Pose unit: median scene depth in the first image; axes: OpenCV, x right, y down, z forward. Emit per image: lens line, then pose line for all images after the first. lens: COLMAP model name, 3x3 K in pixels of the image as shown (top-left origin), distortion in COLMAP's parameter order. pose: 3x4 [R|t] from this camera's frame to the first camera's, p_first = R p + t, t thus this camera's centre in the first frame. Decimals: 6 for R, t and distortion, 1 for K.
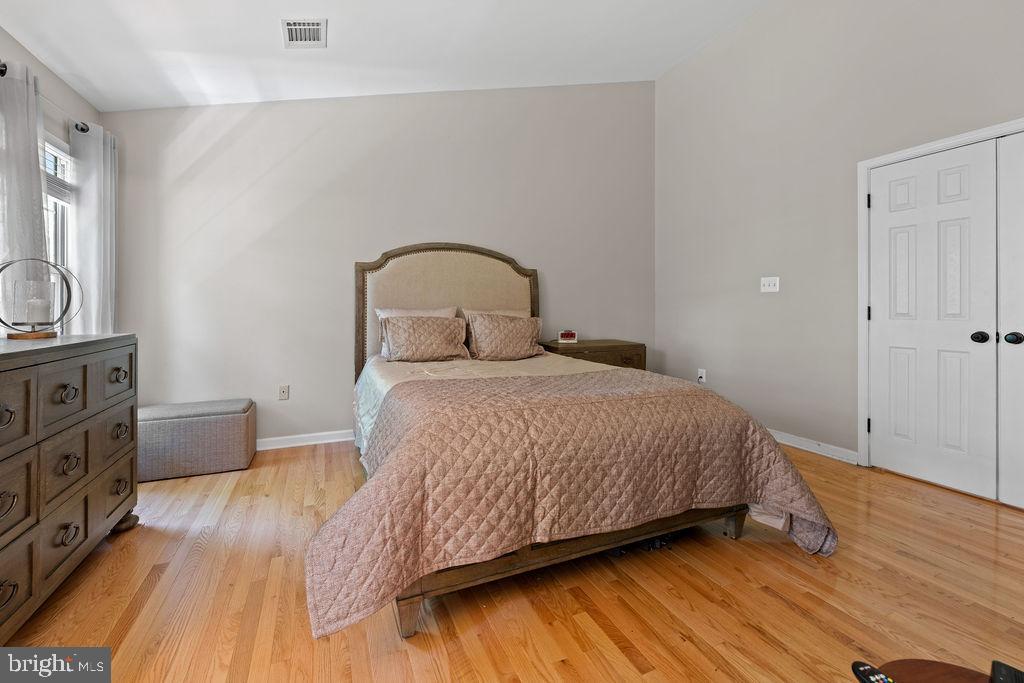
lens RADIAL K [[437.3, 0, 510.5], [0, 437.3, 304.5], [0, 0, 1]] dist [-0.001846, -0.000273]
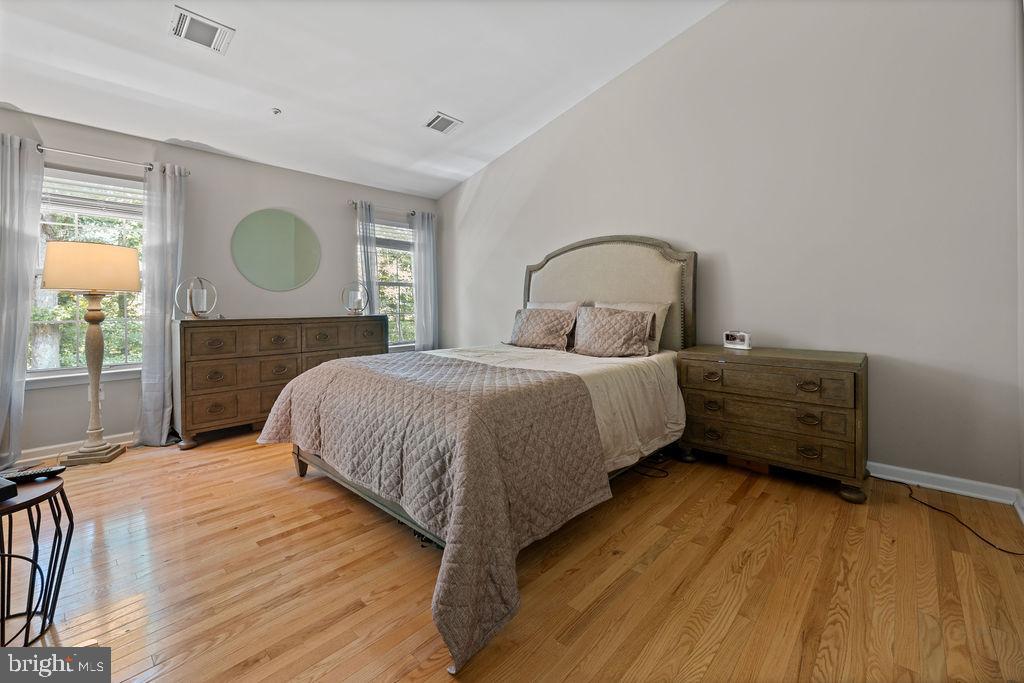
lens RADIAL K [[424.7, 0, 506.2], [0, 424.7, 304.5], [0, 0, 1]] dist [-0.000041, 0.000038]
pose [[0.392919, -0.004010, -0.919564, 0.793931], [0.007884, 0.999968, -0.000992, 0.017281], [0.919539, -0.006860, 0.392939, 0.491122]]
